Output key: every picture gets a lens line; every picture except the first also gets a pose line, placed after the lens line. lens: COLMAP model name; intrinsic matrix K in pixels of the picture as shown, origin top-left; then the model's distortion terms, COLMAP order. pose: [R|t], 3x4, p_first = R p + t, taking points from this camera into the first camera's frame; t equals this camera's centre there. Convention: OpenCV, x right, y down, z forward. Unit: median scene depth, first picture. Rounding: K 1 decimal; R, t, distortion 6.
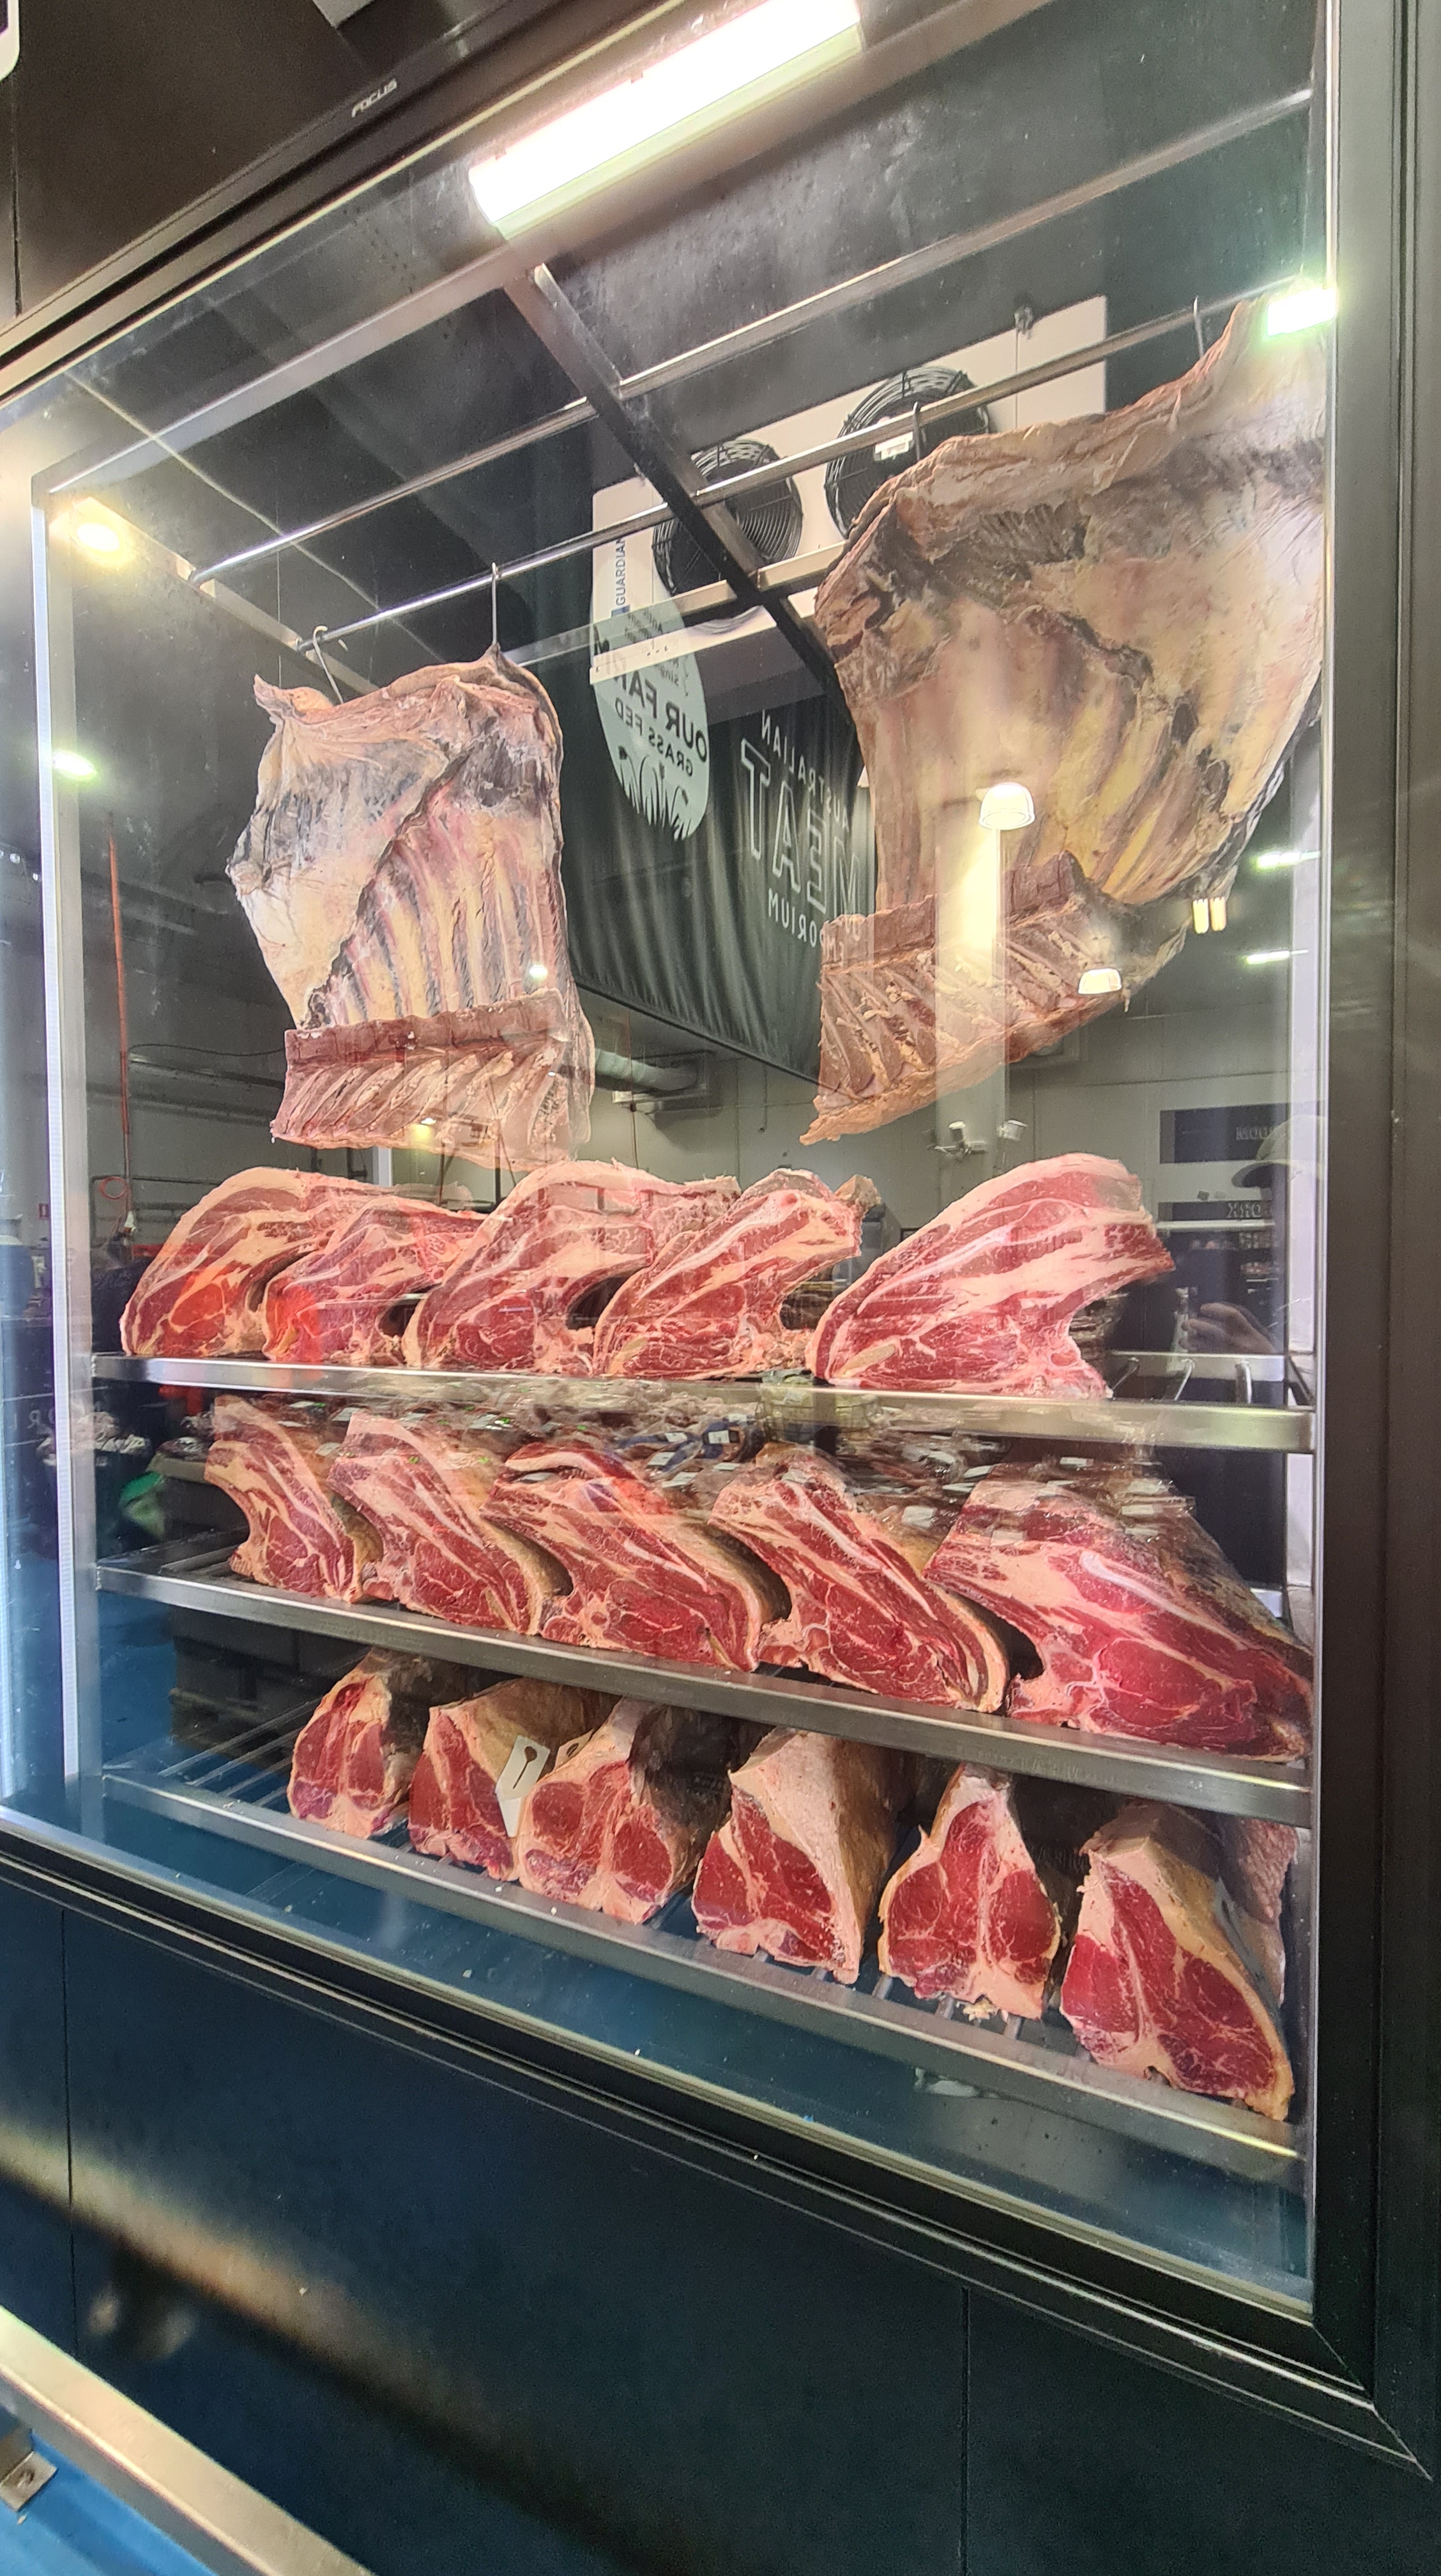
lens RADIAL K [[1057.1, 0, 723.9], [0, 1057.1, 1303.1], [0, 0, 1]] dist [0.000015, -0.000887]
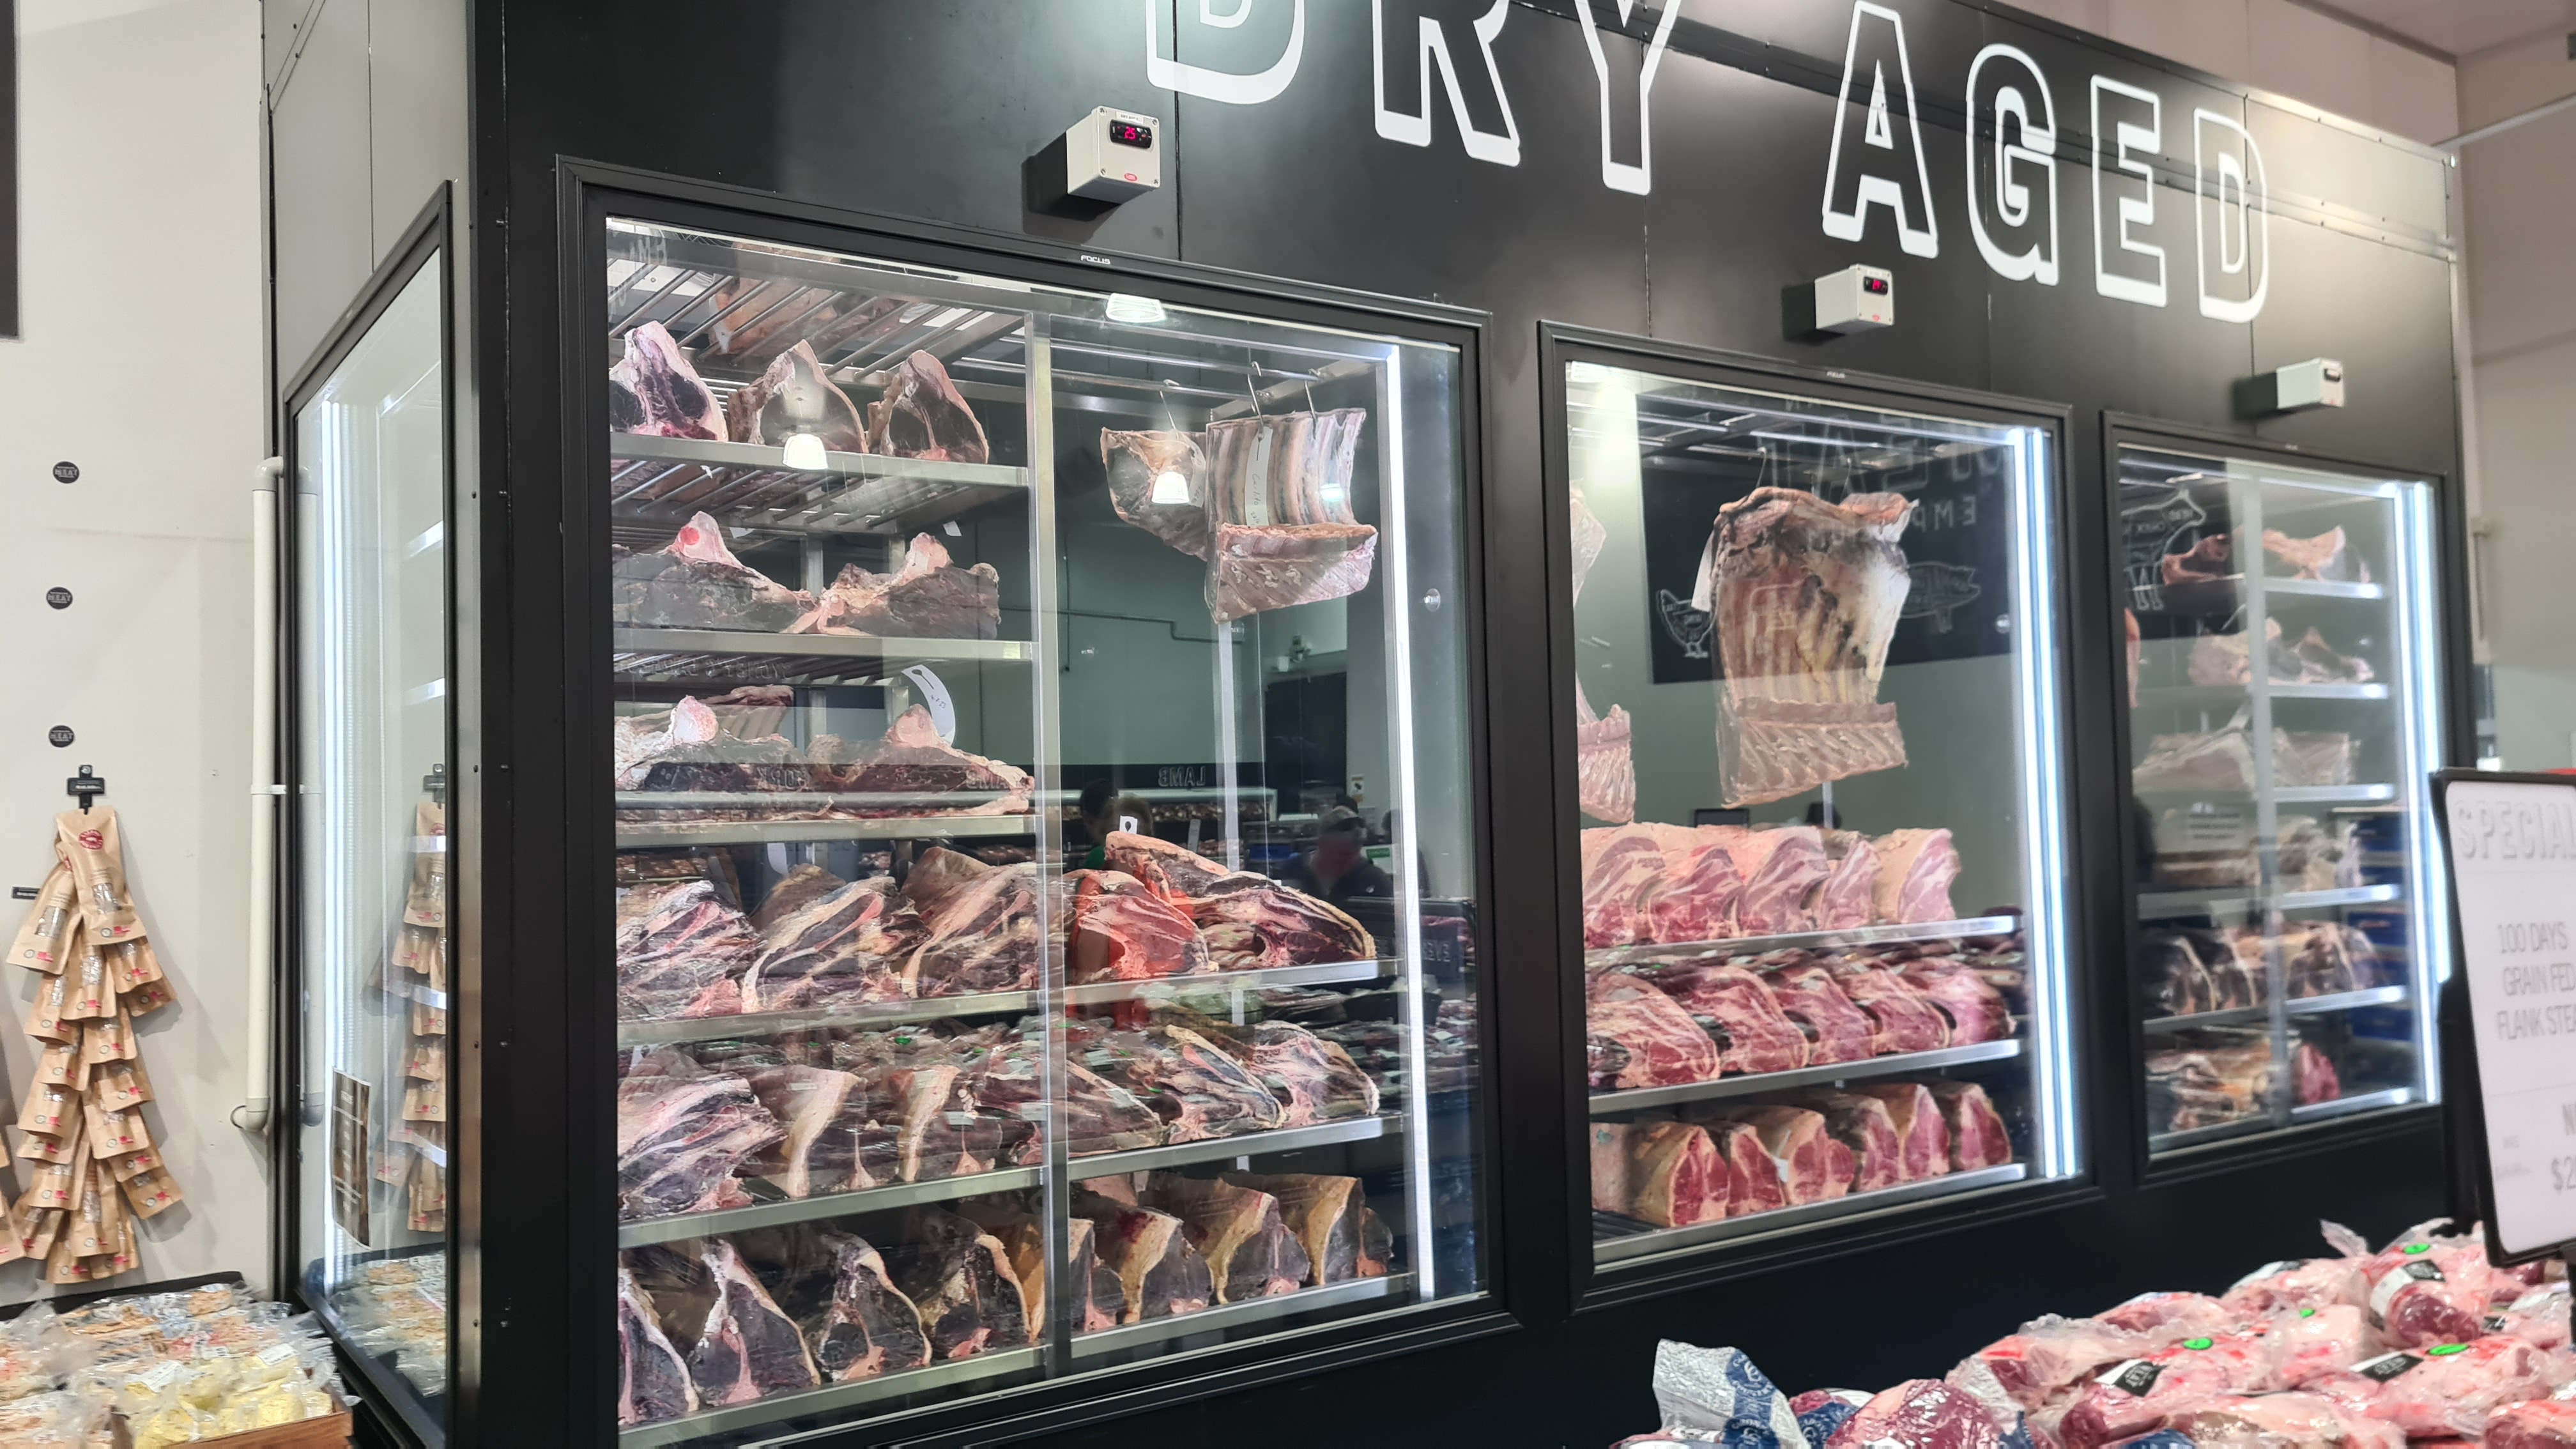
lens RADIAL K [[1941.1, 0, 1270.9], [0, 1941.1, 739.1], [0, 0, 1]] dist [0.038667, -0.005621]
pose [[0.498658, 0.030338, 0.866268, -3.779190], [0.054089, 0.996351, -0.066029, -0.106263], [-0.865110, 0.079781, 0.495197, 0.008540]]
